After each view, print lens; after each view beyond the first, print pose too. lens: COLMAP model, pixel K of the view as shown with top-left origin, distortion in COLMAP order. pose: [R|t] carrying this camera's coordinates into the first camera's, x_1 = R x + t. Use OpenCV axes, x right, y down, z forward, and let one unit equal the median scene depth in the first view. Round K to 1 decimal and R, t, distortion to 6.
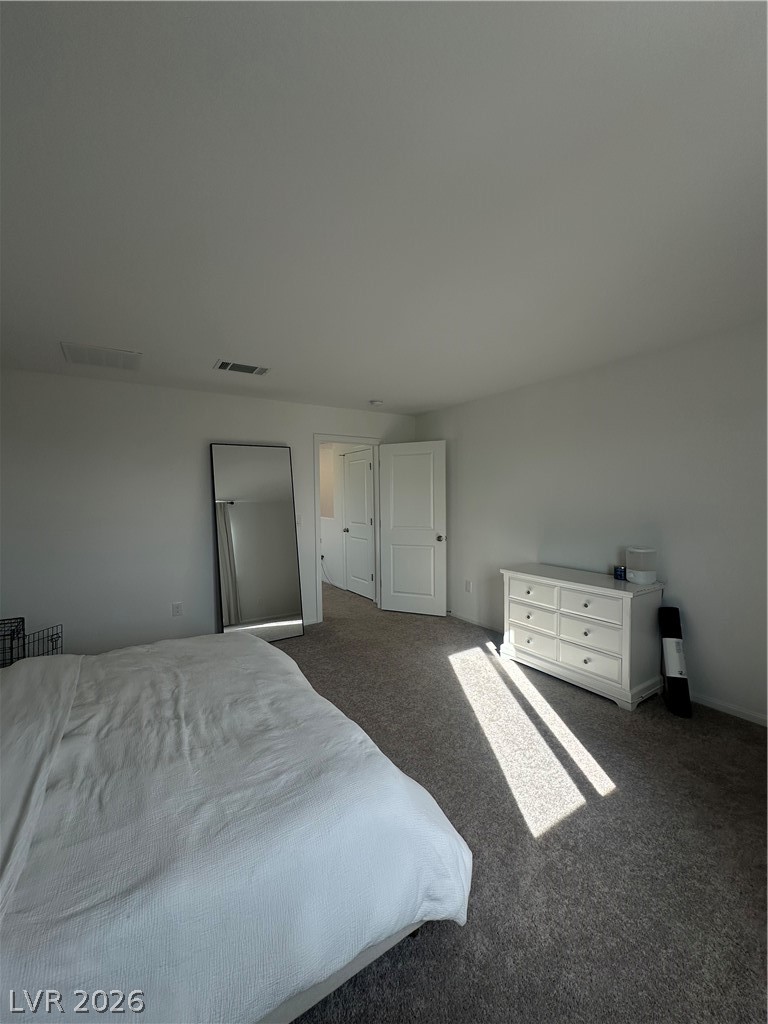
lens RADIAL K [[409.2, 0, 382.8], [0, 409.2, 510.5], [0, 0, 1]] dist [-0.002768, 0.000476]
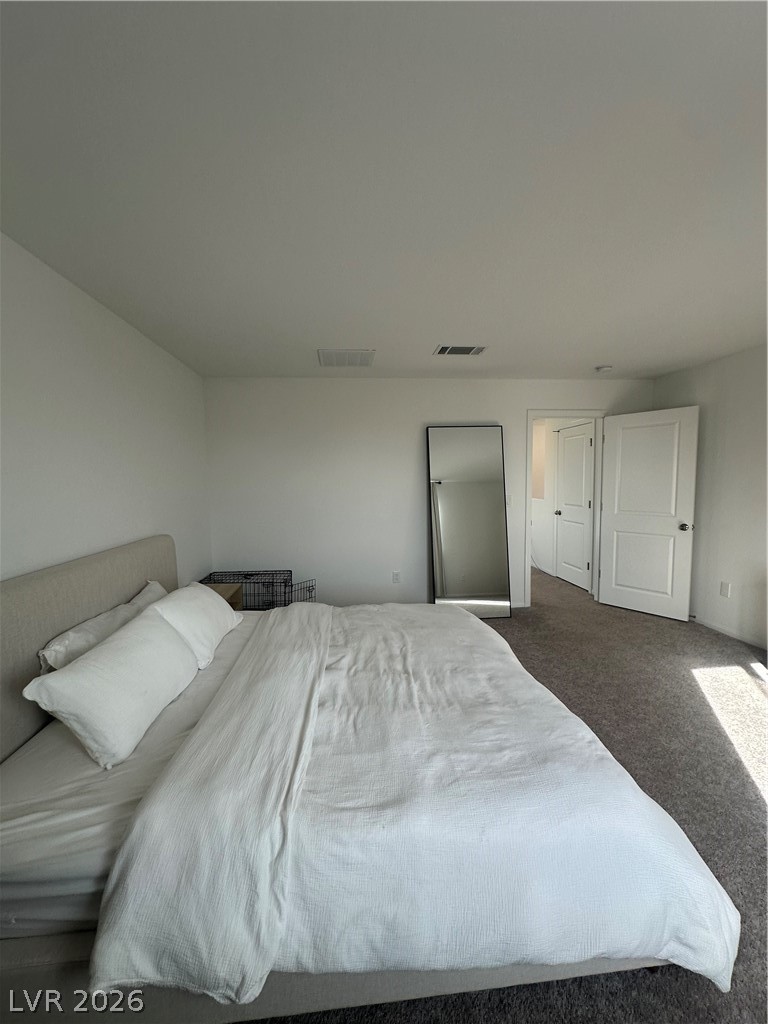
lens RADIAL K [[409.2, 0, 382.0], [0, 409.2, 510.0], [0, 0, 1]] dist [-0.002768, 0.000476]
pose [[0.885932, 0.034497, -0.462530, -0.032693], [-0.012534, 0.998647, 0.050474, 0.000847], [0.463645, -0.038919, 0.885166, -0.009549]]
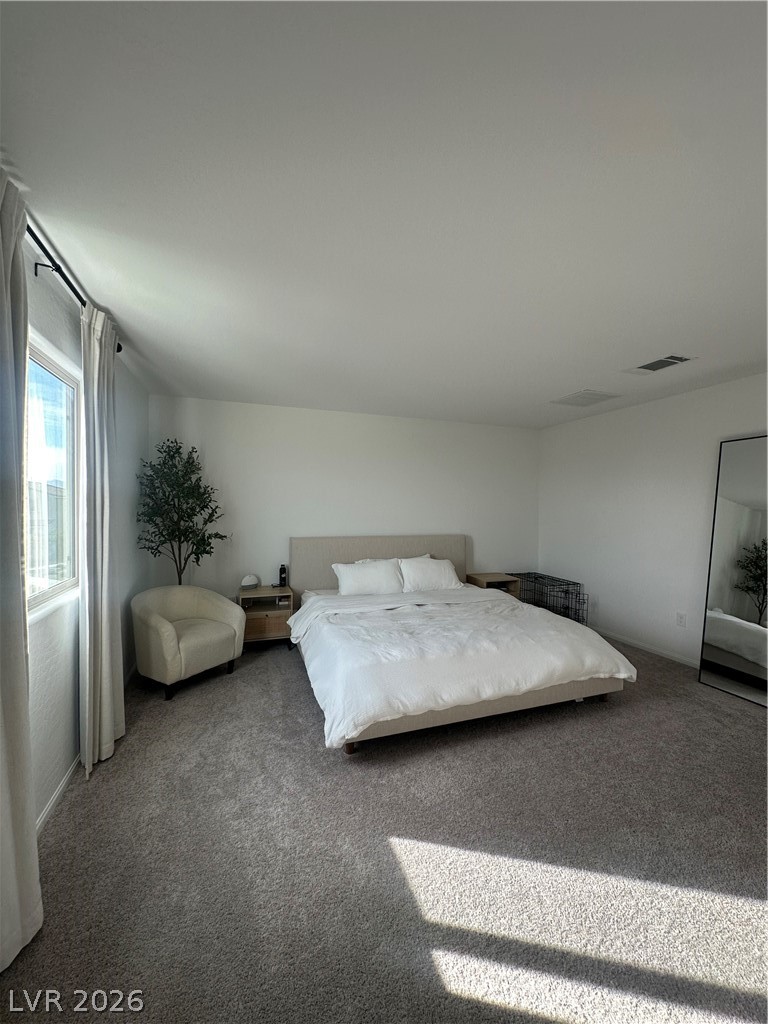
lens RADIAL K [[409.2, 0, 390.8], [0, 409.2, 516.1], [0, 0, 1]] dist [-0.002768, 0.000476]
pose [[-0.218132, 0.031180, -0.975421, 0.810599], [-0.040494, 0.998340, 0.040968, -0.021600], [0.975079, 0.048435, -0.216507, 0.716278]]
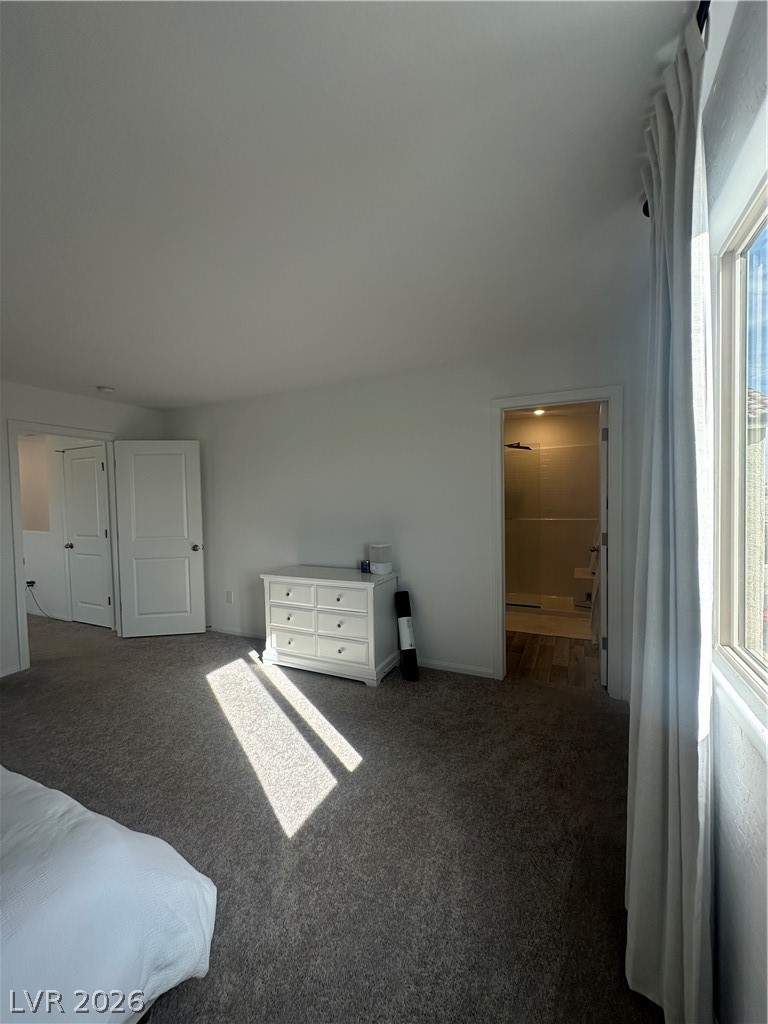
lens RADIAL K [[409.2, 0, 384.1], [0, 409.2, 511.0], [0, 0, 1]] dist [-0.002768, 0.000476]
pose [[0.851882, -0.021743, 0.523282, 0.039690], [0.029759, 0.999533, -0.006916, 0.009387], [-0.522887, 0.021464, 0.852132, 0.006858]]
